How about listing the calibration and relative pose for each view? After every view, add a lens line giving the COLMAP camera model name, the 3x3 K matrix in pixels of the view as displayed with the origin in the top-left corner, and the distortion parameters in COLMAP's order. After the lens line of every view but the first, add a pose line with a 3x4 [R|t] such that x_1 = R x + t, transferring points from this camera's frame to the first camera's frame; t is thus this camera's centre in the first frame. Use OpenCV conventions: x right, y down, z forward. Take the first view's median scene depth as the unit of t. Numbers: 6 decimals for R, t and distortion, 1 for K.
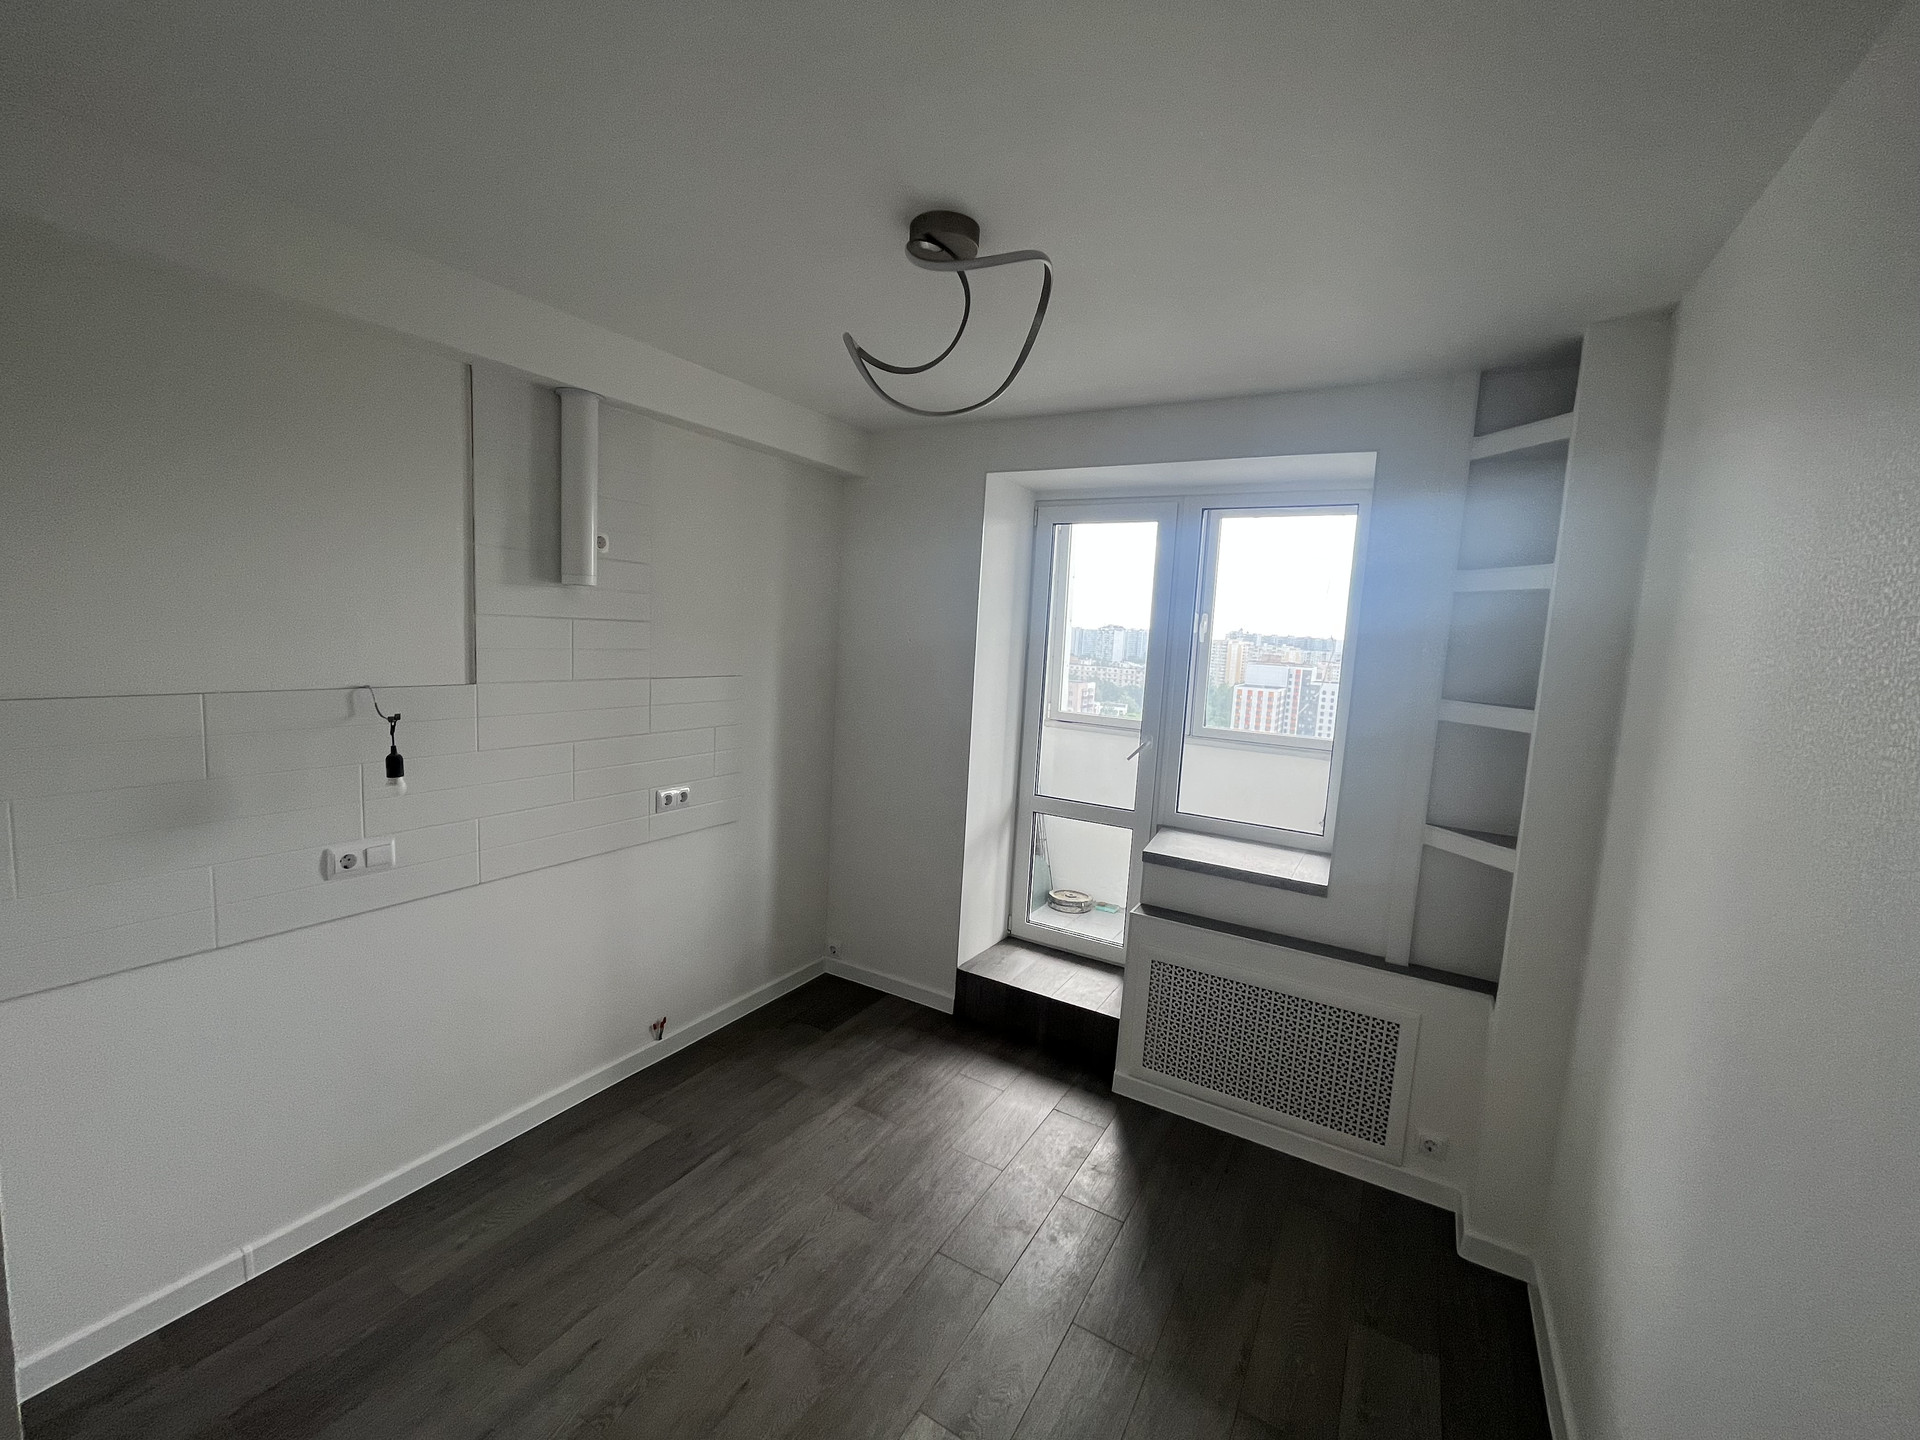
lens RADIAL K [[770.8, 0, 957.2], [0, 770.8, 717.2], [0, 0, 1]] dist [-0.004340, -0.000065]
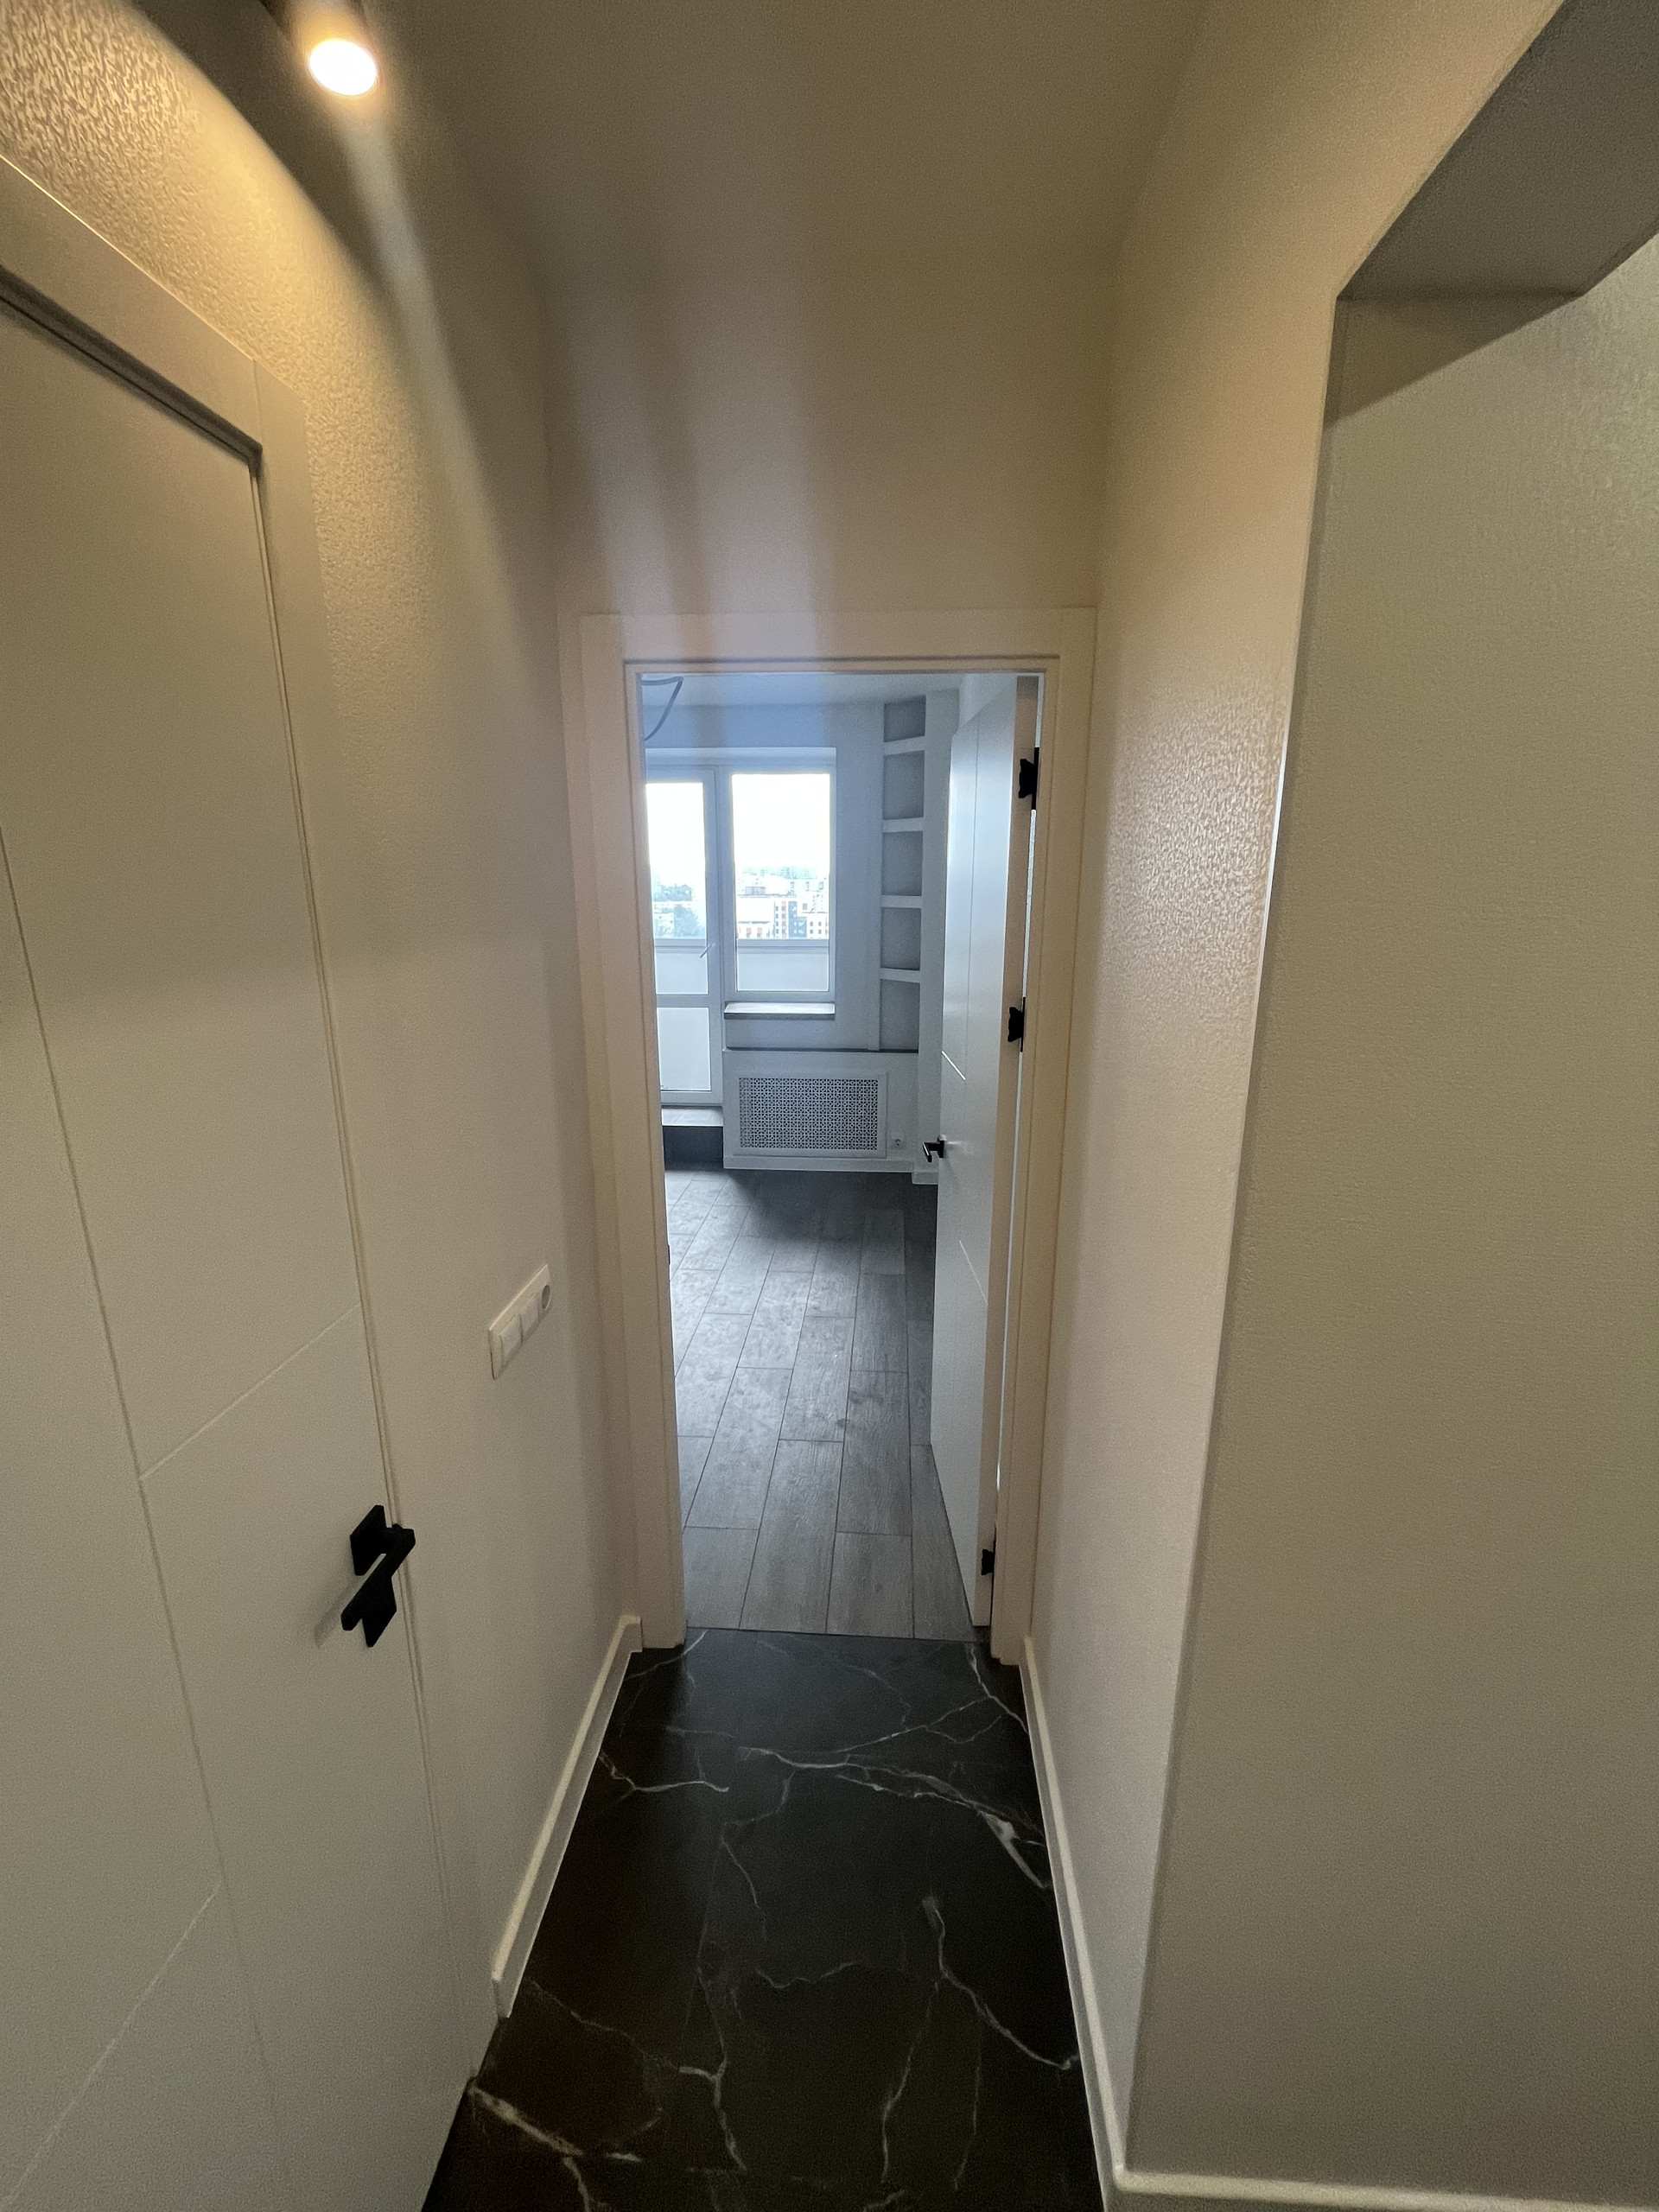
lens RADIAL K [[888.0, 0, 837.6], [0, 888.0, 1101.4], [0, 0, 1]] dist [-0.004340, -0.000065]
pose [[0.886794, -0.159299, 0.433844, -0.346544], [0.093838, 0.981228, 0.168480, 0.073495], [-0.452539, -0.108696, 0.885095, -0.666673]]
